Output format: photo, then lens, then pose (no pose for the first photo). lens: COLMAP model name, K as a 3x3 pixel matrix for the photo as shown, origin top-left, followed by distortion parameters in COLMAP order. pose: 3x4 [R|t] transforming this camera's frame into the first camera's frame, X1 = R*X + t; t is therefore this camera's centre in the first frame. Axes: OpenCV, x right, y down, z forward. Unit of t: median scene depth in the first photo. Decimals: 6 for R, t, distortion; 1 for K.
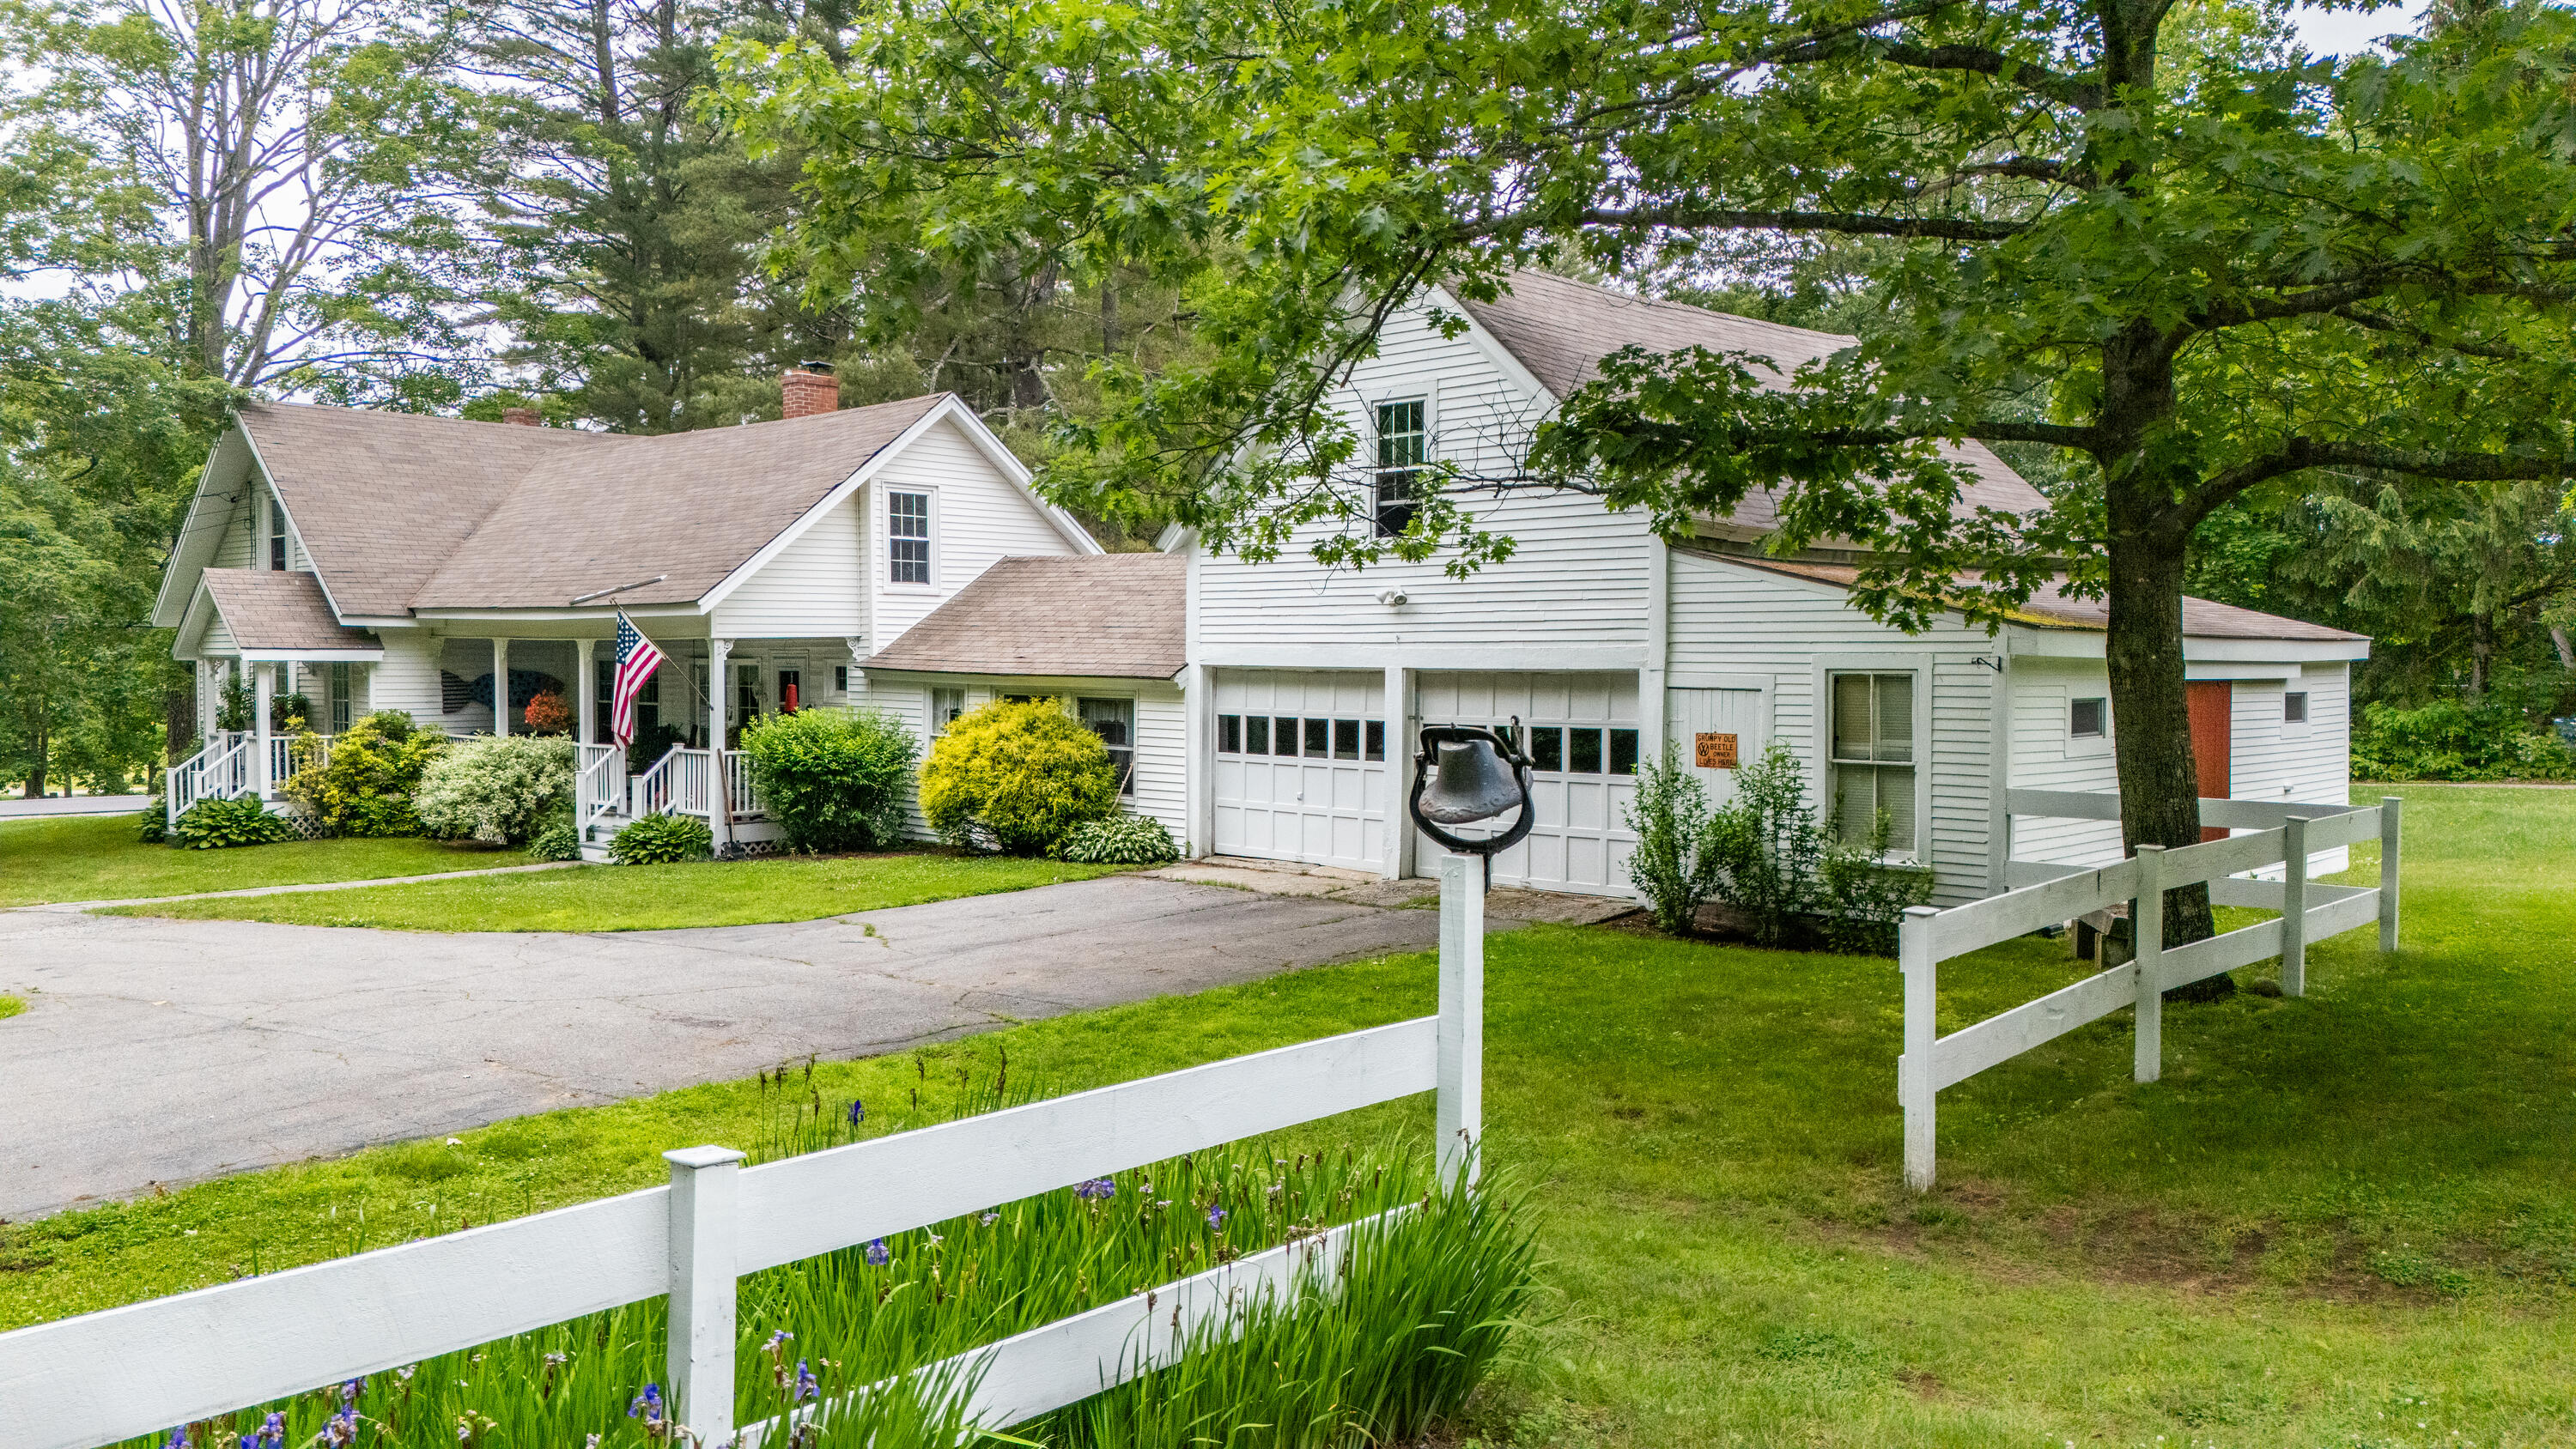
lens RADIAL K [[1880.4, 0, 1290.8], [0, 1880.4, 714.0], [0, 0, 1]] dist [0.077227, -0.069324]
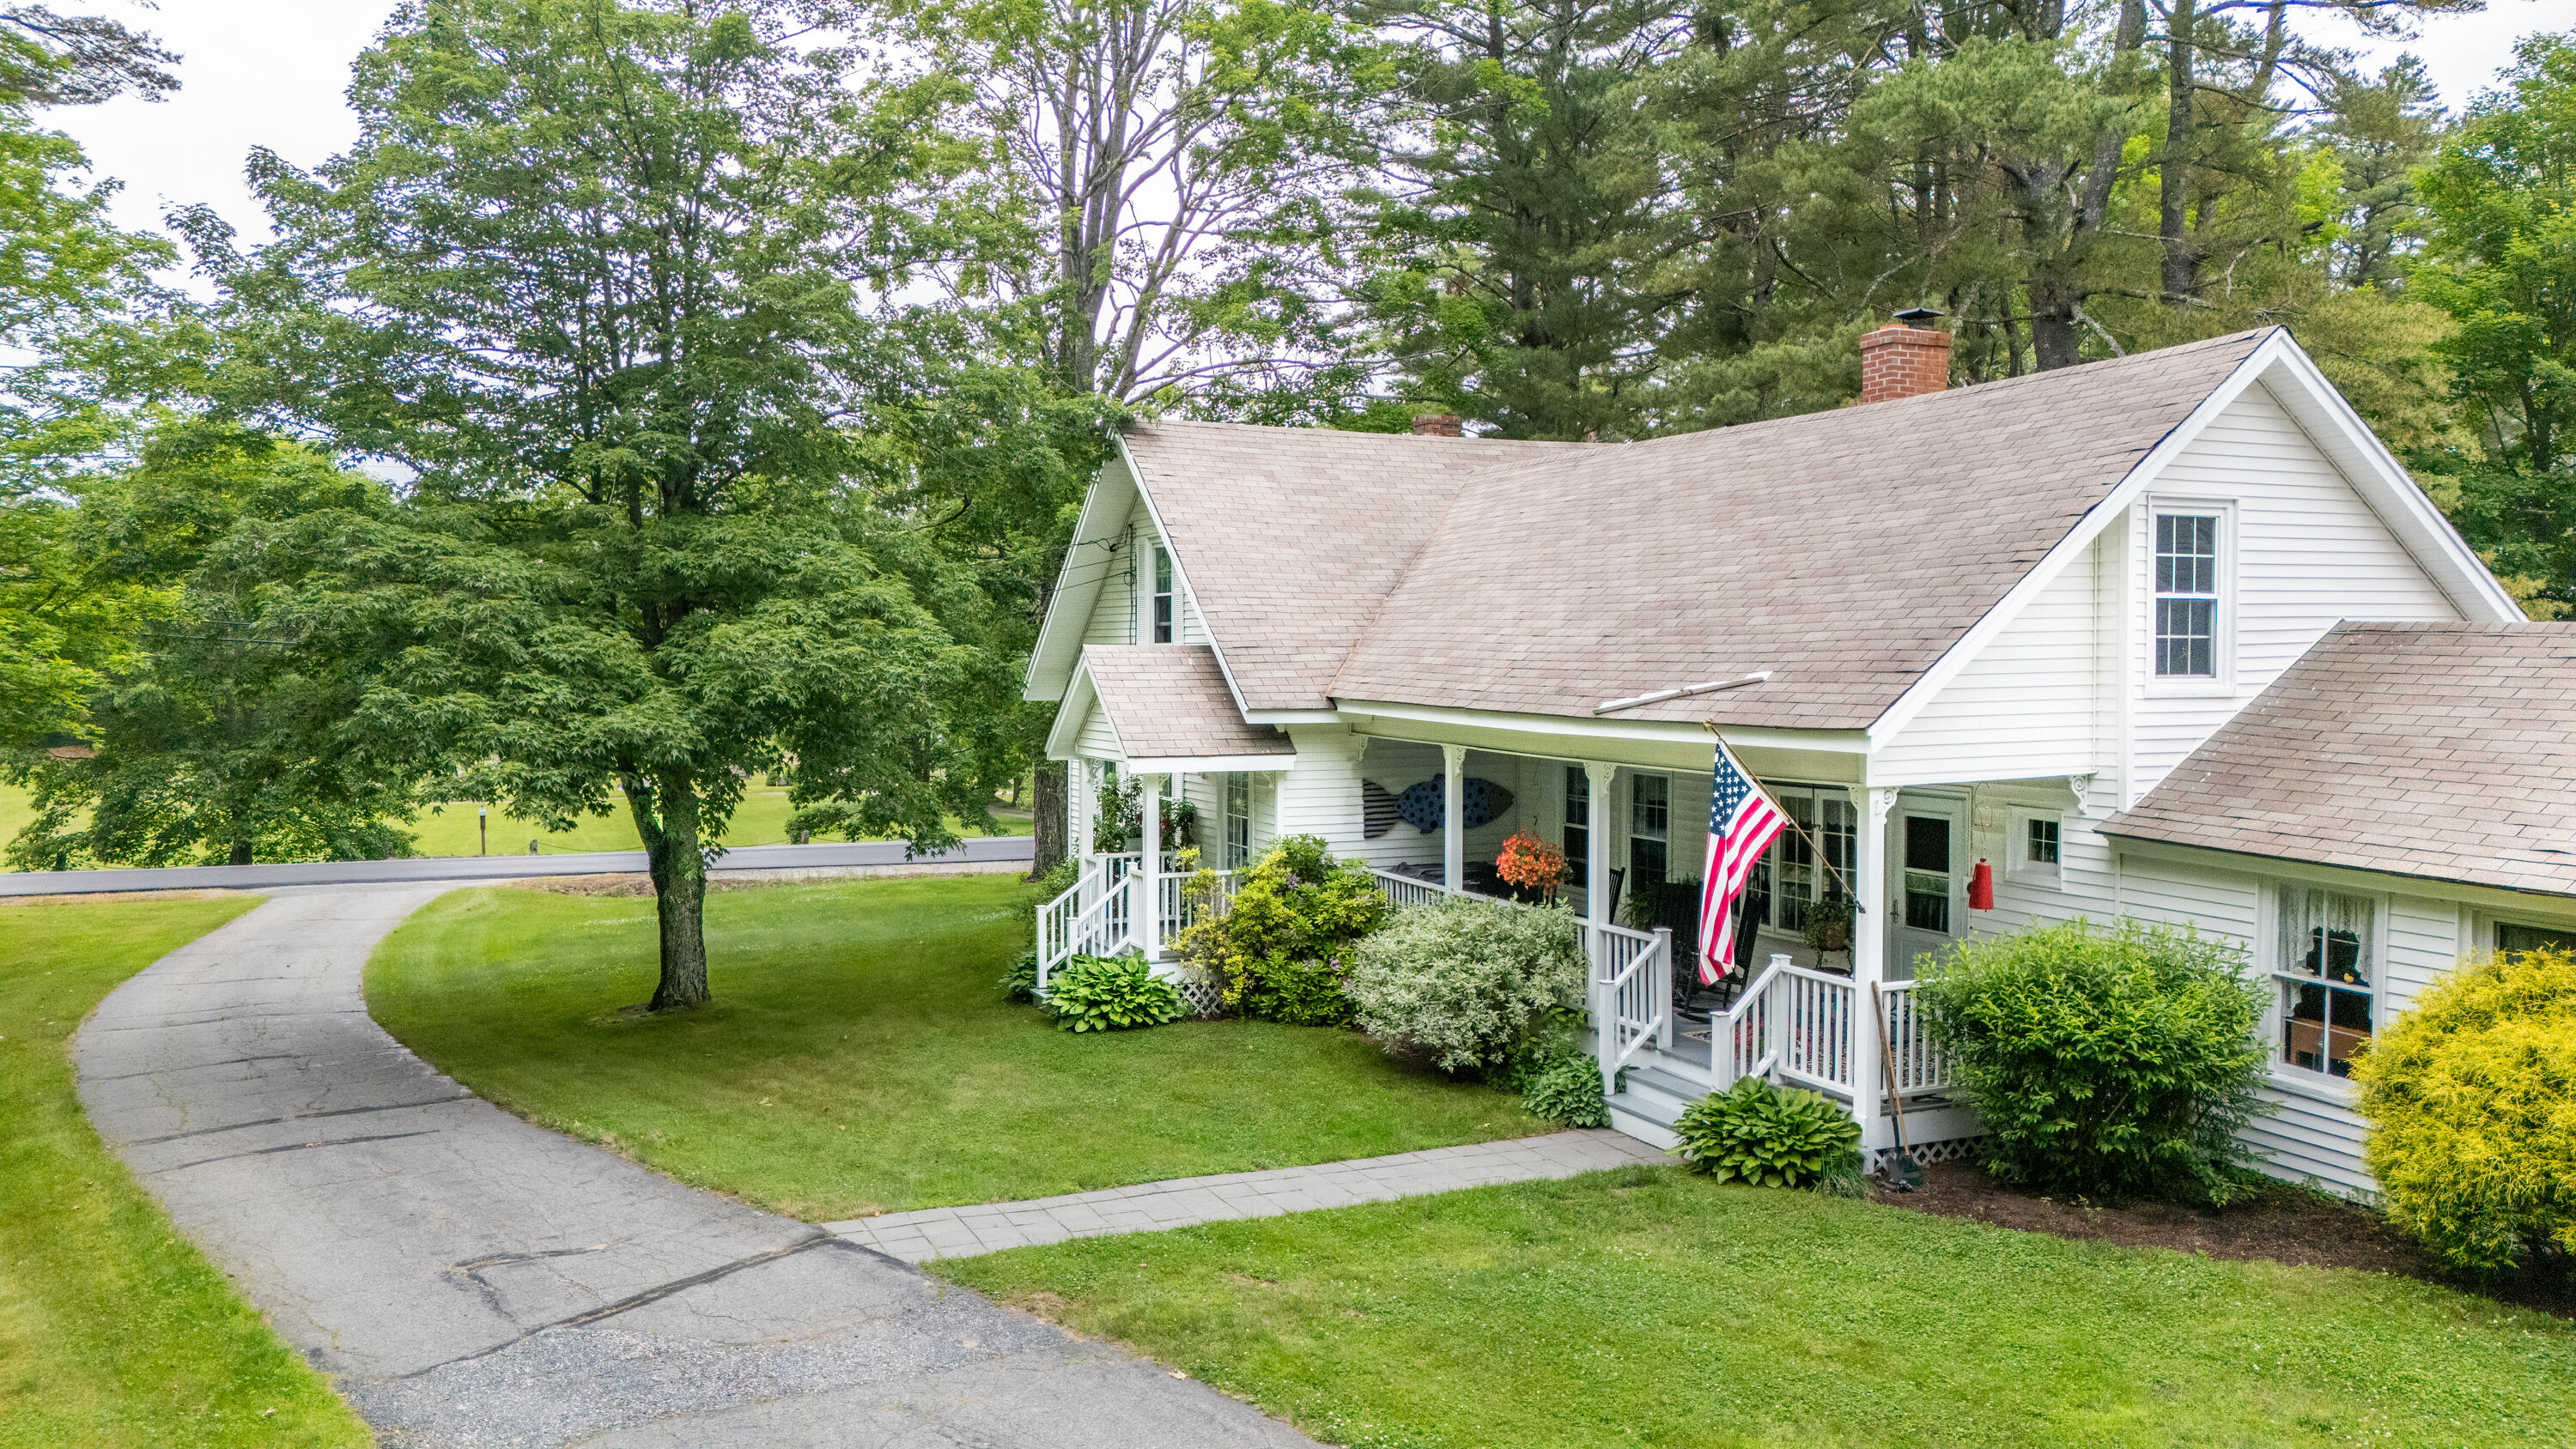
lens RADIAL K [[1880.4, 0, 1290.8], [0, 1880.4, 714.0], [0, 0, 1]] dist [0.077227, -0.069324]
pose [[0.924533, 0.010881, -0.380946, -0.212968], [-0.010844, 0.999939, 0.002243, -0.052274], [0.380947, 0.002058, 0.924594, 0.351744]]
